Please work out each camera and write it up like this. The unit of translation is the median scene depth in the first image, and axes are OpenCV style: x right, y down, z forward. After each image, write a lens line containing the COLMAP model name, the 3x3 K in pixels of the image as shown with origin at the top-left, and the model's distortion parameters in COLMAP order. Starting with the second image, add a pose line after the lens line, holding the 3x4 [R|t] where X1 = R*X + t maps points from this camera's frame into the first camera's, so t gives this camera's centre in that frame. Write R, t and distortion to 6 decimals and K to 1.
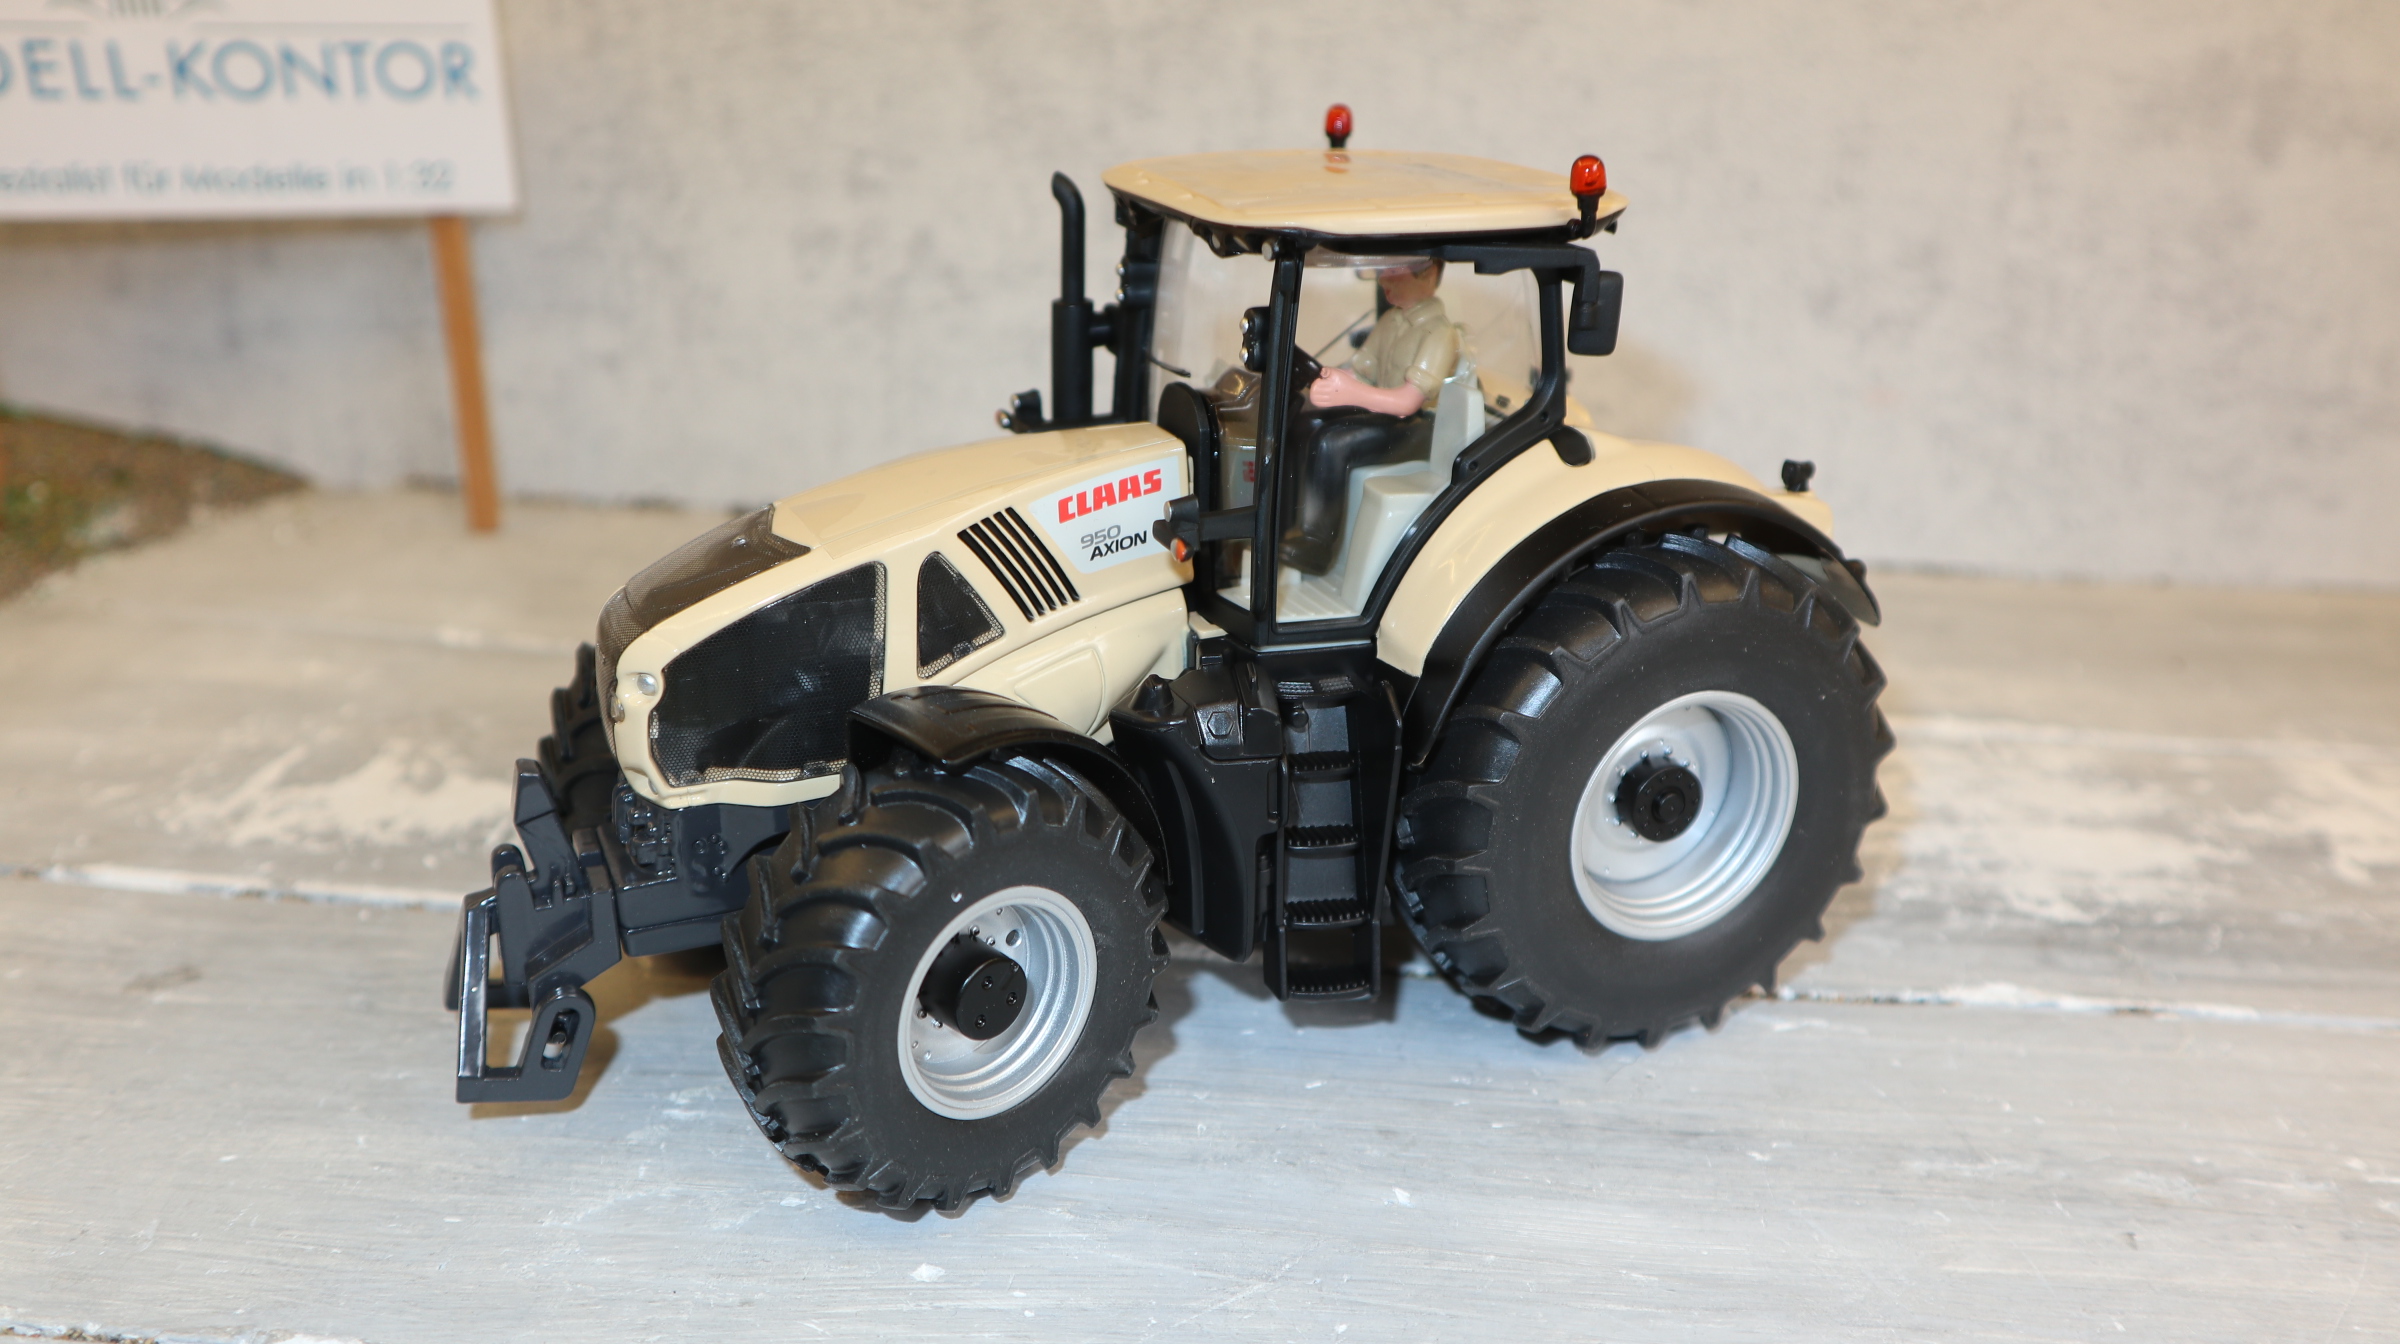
lens RADIAL K [[2103.0, 0, 1190.9], [0, 2103.0, 610.9], [0, 0, 1]] dist [-0.069379, 0.126808]
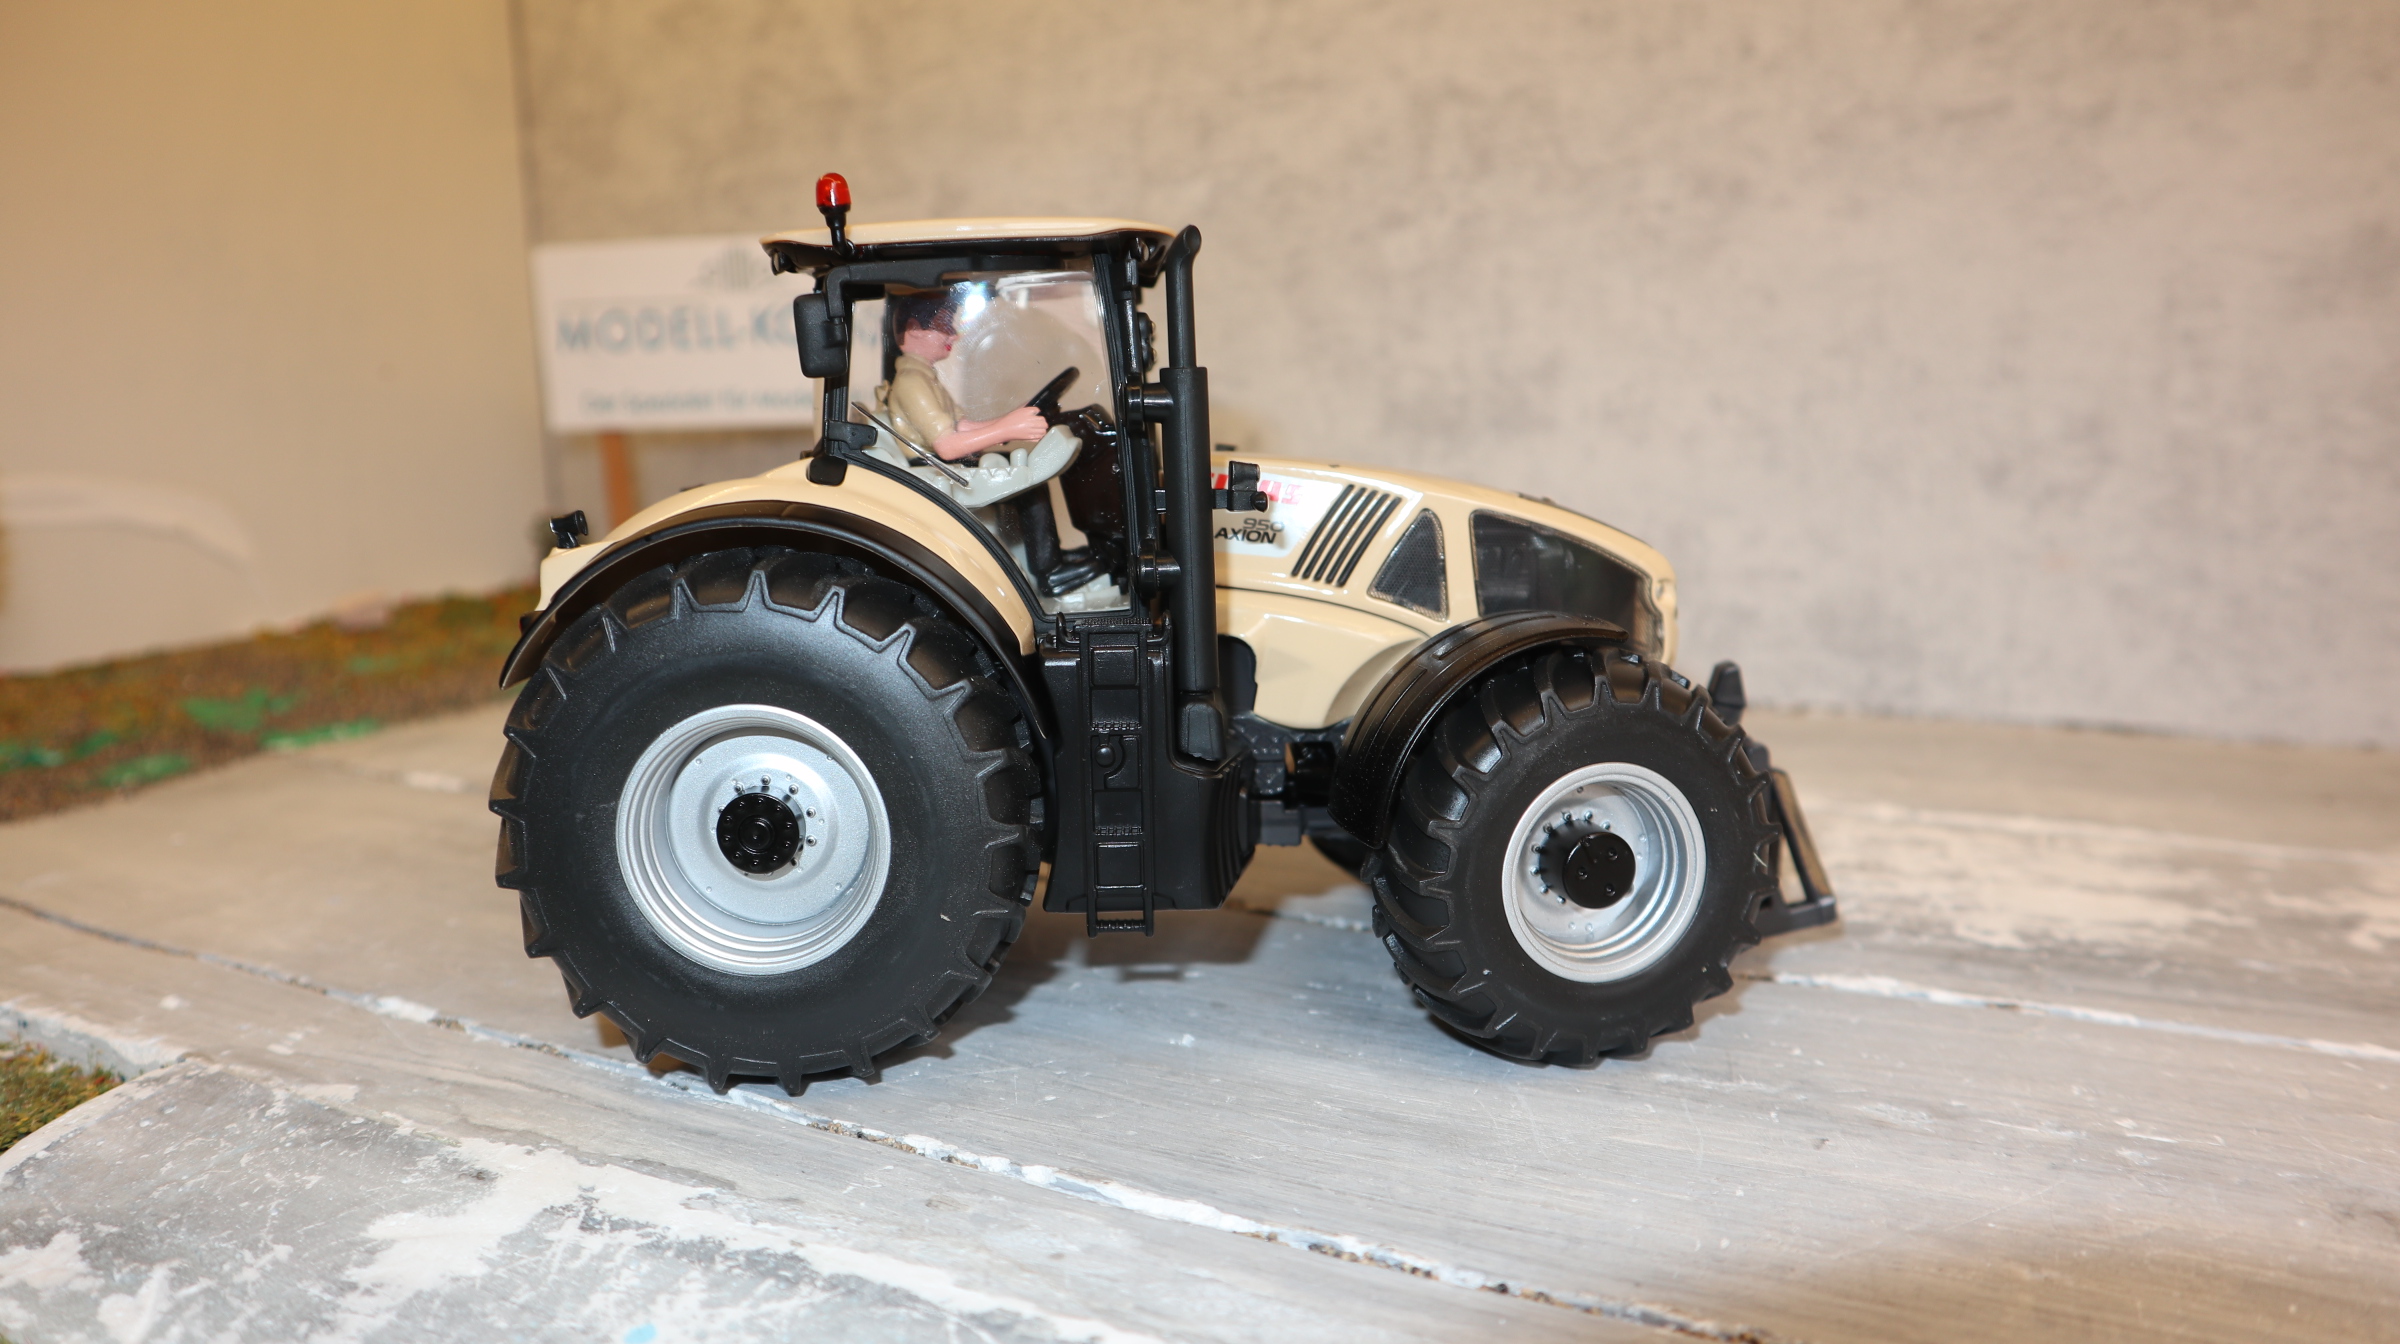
lens RADIAL K [[1740.8, 0, 1185.0], [0, 1740.8, 617.5], [0, 0, 1]] dist [-0.115739, 0.096759]
pose [[0.922804, 0.019826, -0.384758, 0.436019], [-0.093053, 0.980578, -0.172650, 0.203160], [0.373862, 0.195125, 0.906727, 0.079781]]
